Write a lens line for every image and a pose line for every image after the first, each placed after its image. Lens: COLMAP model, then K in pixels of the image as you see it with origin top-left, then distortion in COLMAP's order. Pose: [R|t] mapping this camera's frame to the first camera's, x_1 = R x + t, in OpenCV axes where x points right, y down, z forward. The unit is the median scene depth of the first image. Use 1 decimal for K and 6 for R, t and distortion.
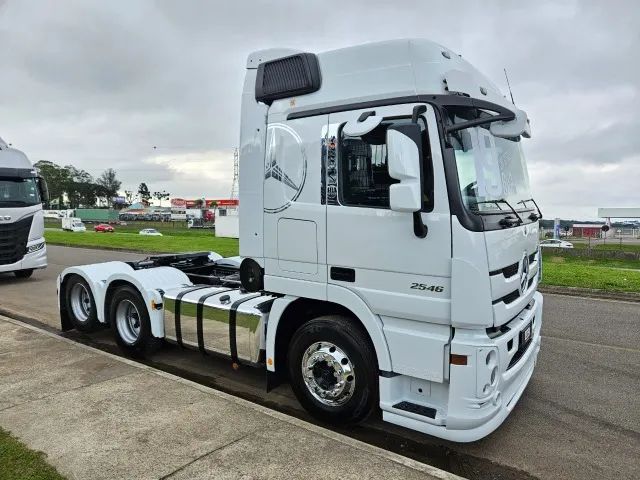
lens RADIAL K [[405.1, 0, 313.6], [0, 405.1, 217.2], [0, 0, 1]] dist [0.054484, -0.044762]
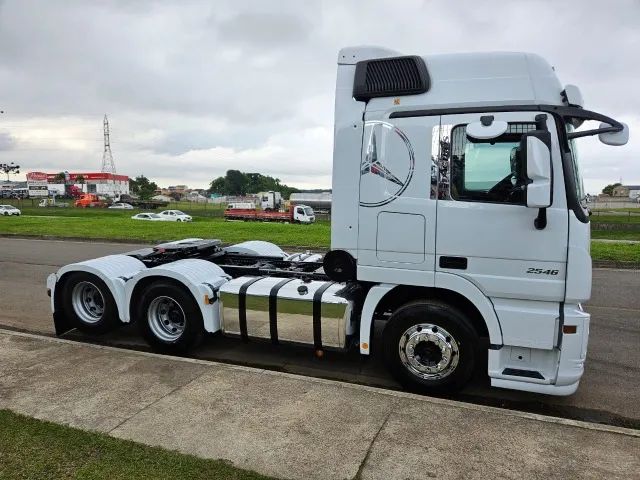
lens RADIAL K [[405.1, 0, 313.6], [0, 405.1, 217.2], [0, 0, 1]] dist [0.054484, -0.044762]
pose [[0.970824, -0.026732, 0.238297, -0.527296], [0.012853, 0.998139, 0.059607, -0.051392], [-0.239447, -0.054805, 0.969361, 0.018257]]
